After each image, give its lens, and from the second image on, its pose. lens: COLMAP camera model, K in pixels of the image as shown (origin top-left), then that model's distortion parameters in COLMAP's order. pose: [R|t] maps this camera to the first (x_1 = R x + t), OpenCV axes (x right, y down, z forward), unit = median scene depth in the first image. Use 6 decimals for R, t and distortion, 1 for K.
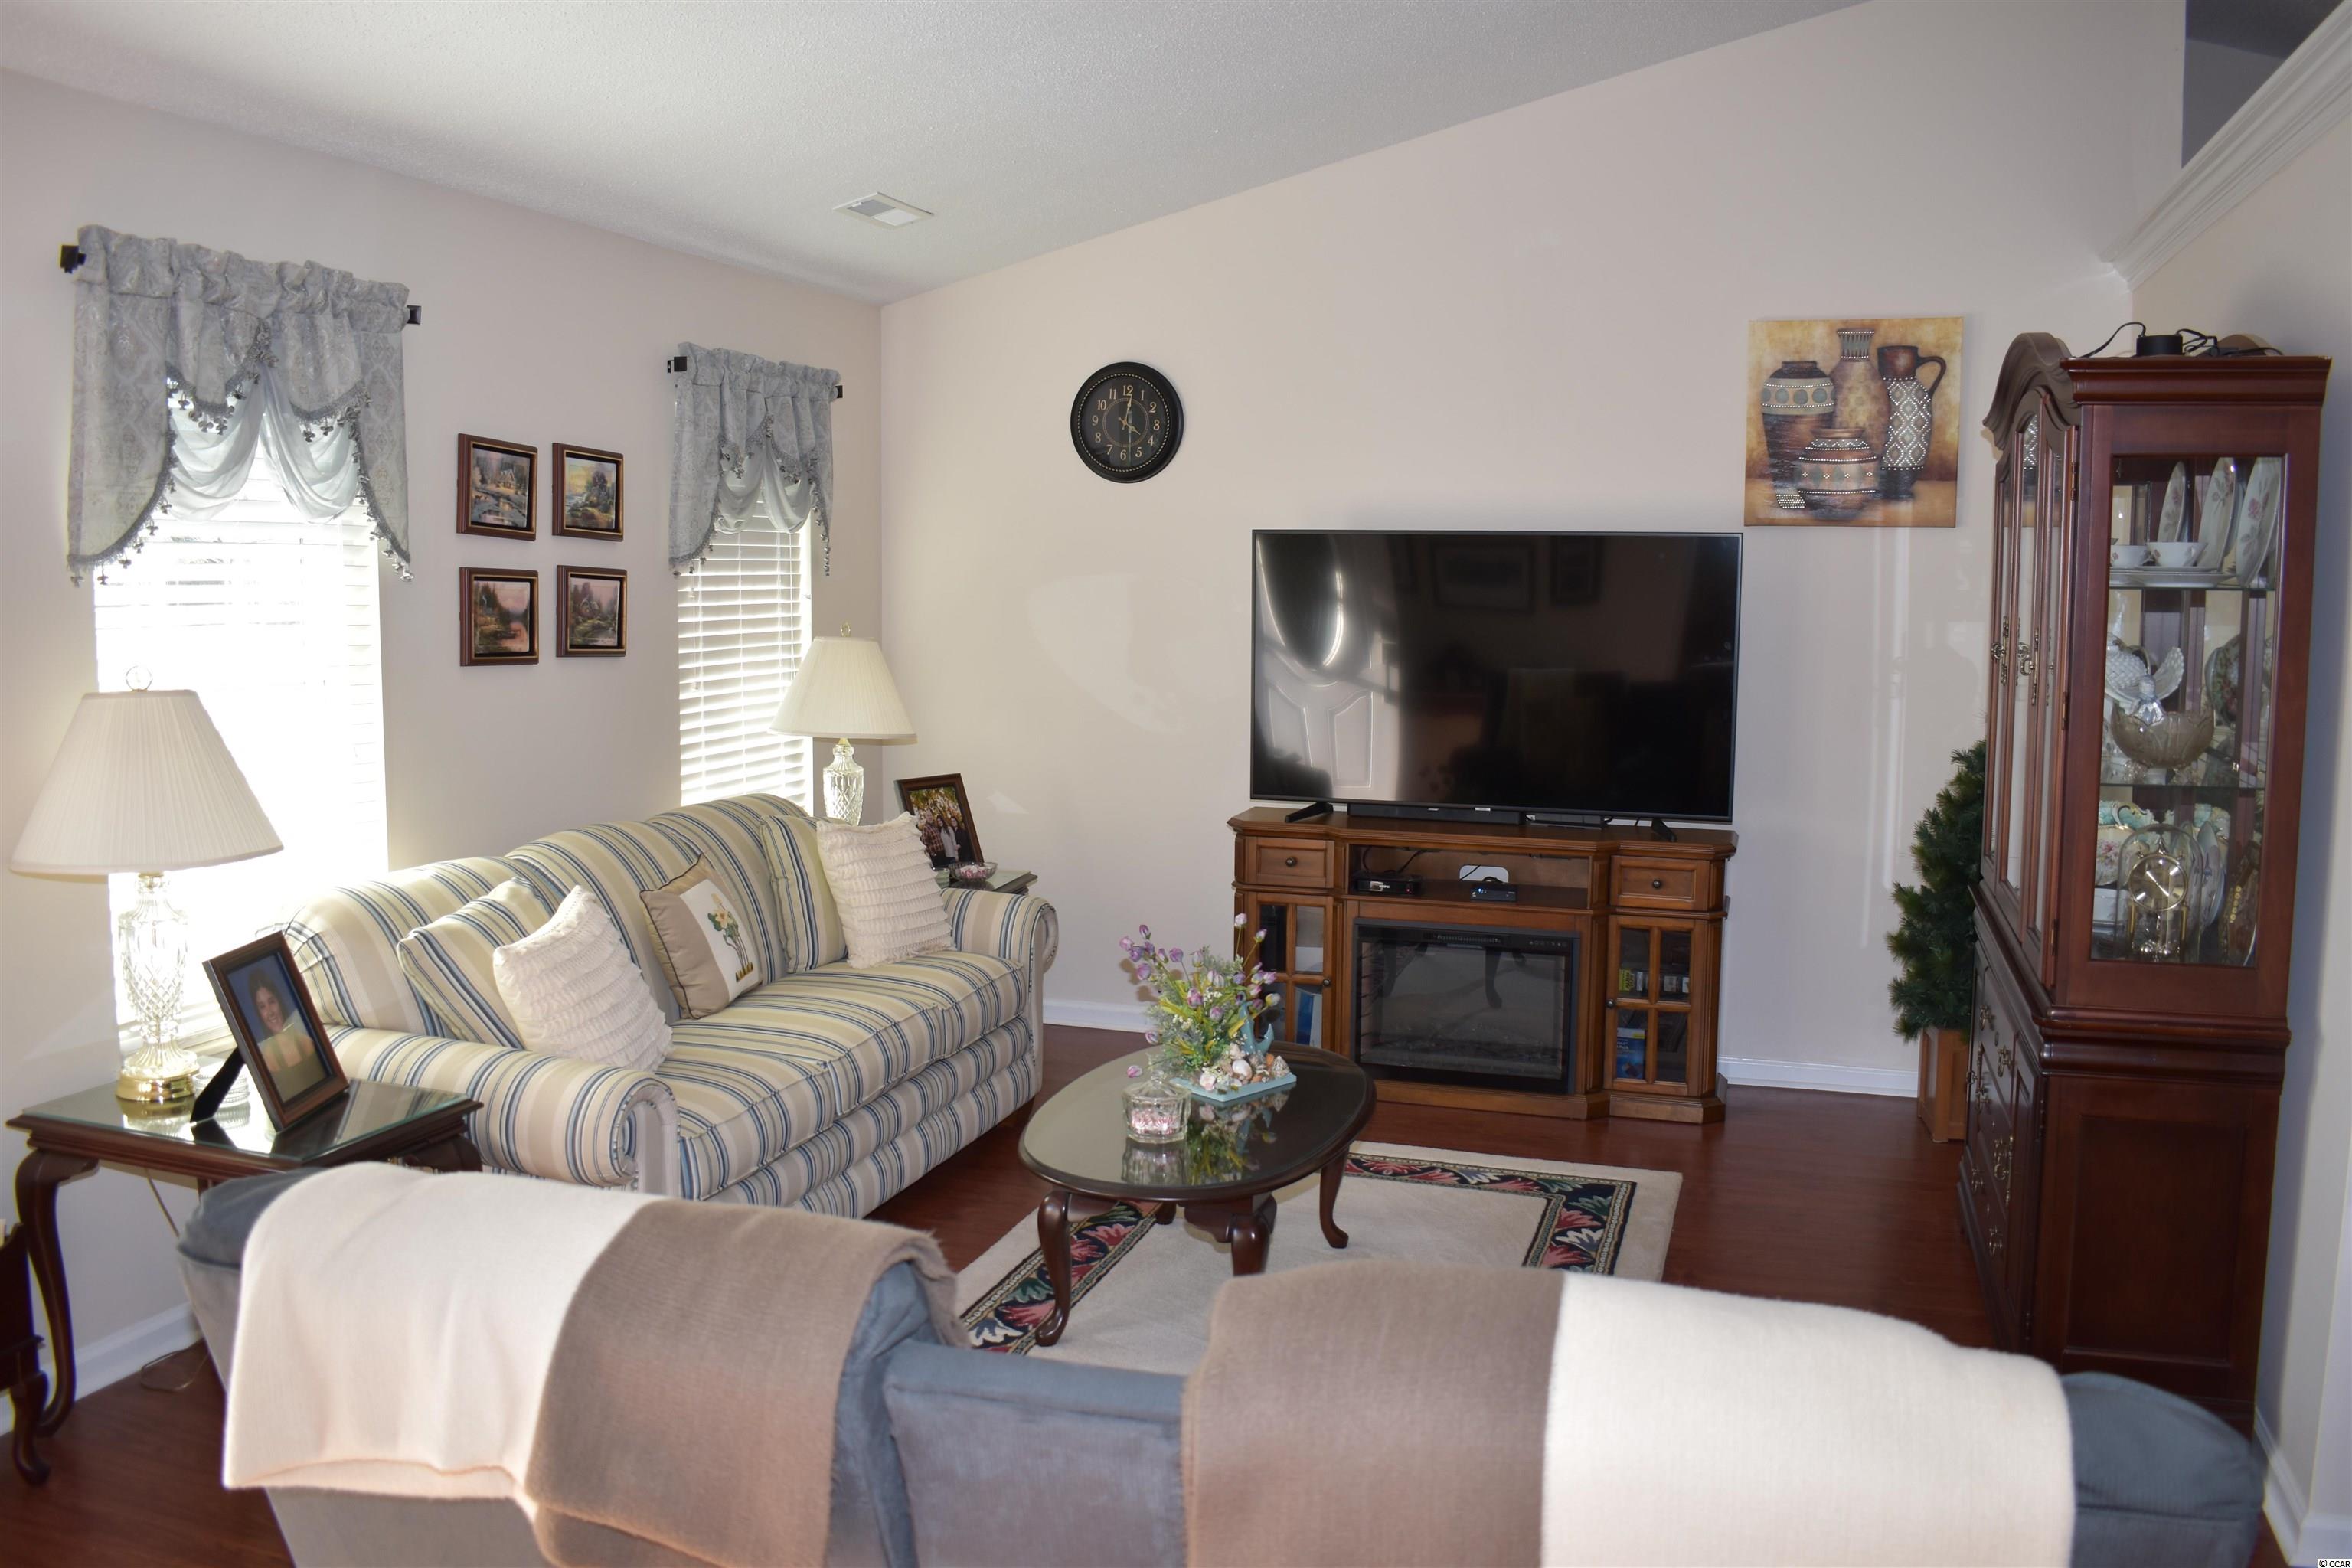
lens RADIAL K [[1879.5, 0, 1173.1], [0, 1879.5, 771.7], [0, 0, 1]] dist [-0.095527, 0.014267]
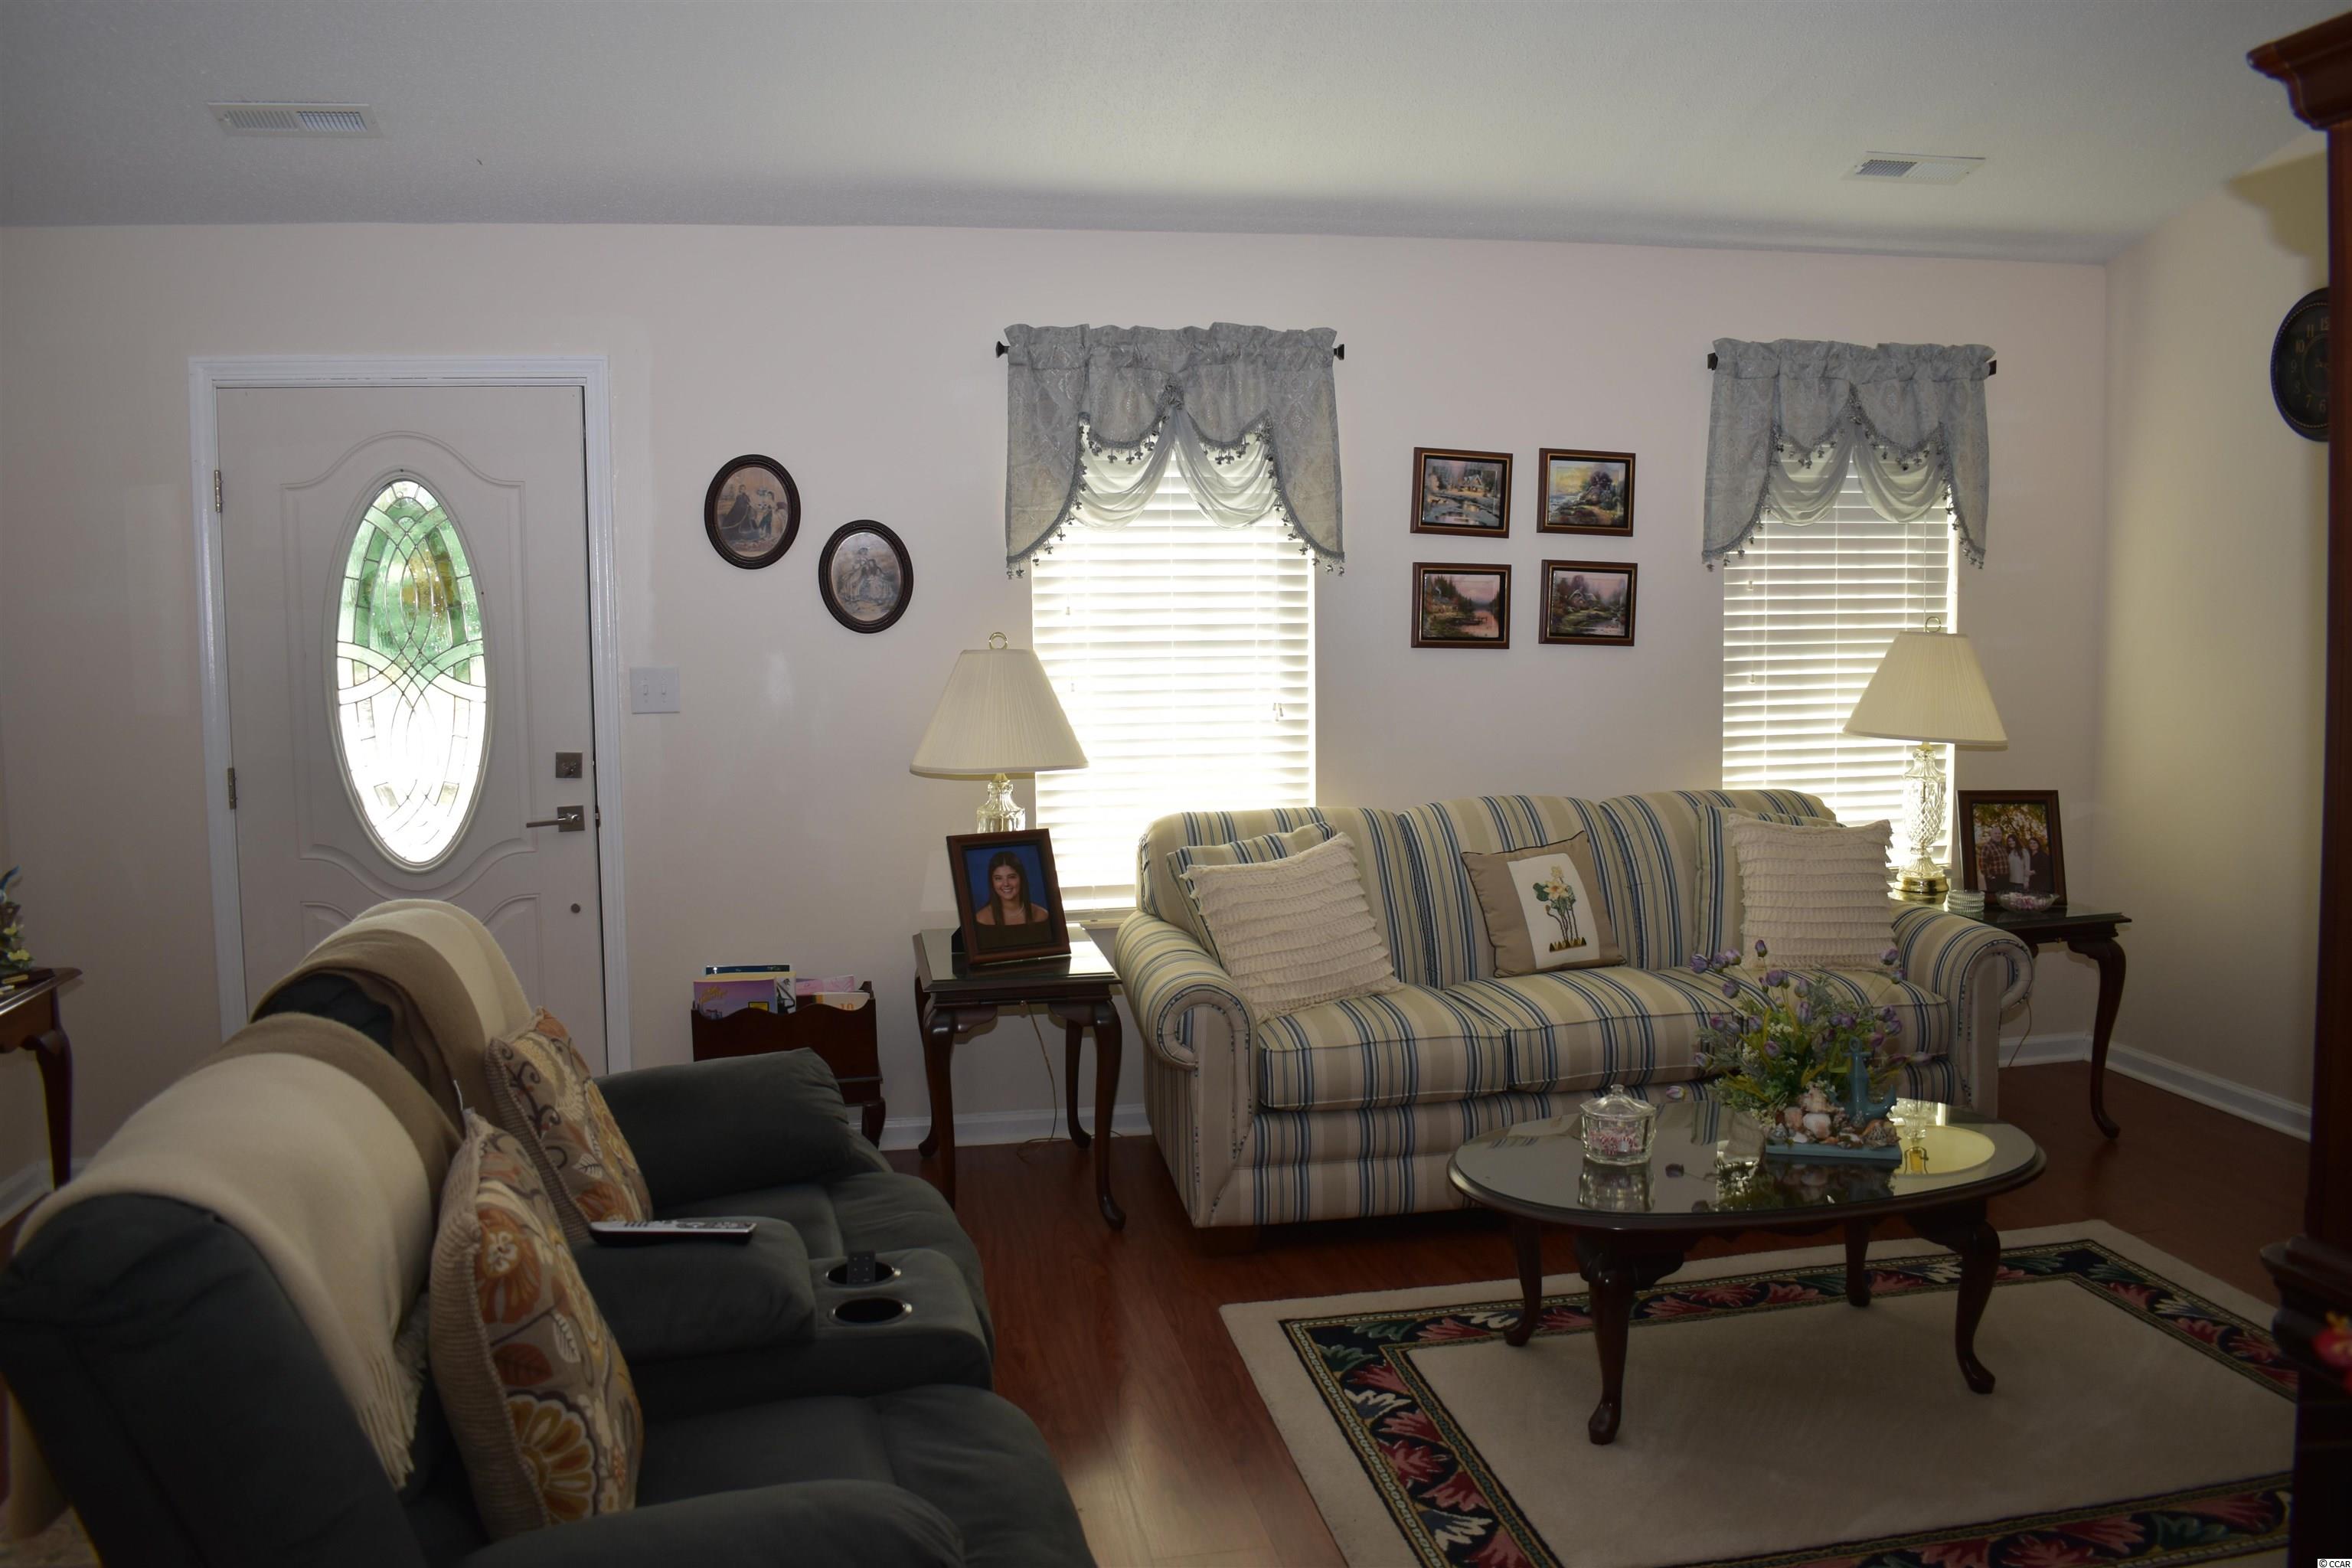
lens RADIAL K [[1847.0, 0, 1182.0], [0, 1847.0, 772.1], [0, 0, 1]] dist [-0.108179, 0.030658]
pose [[0.484298, 0.058816, -0.872924, 0.520590], [-0.075233, 0.996842, 0.025426, 0.001921], [0.871663, 0.053359, 0.487193, 0.296777]]
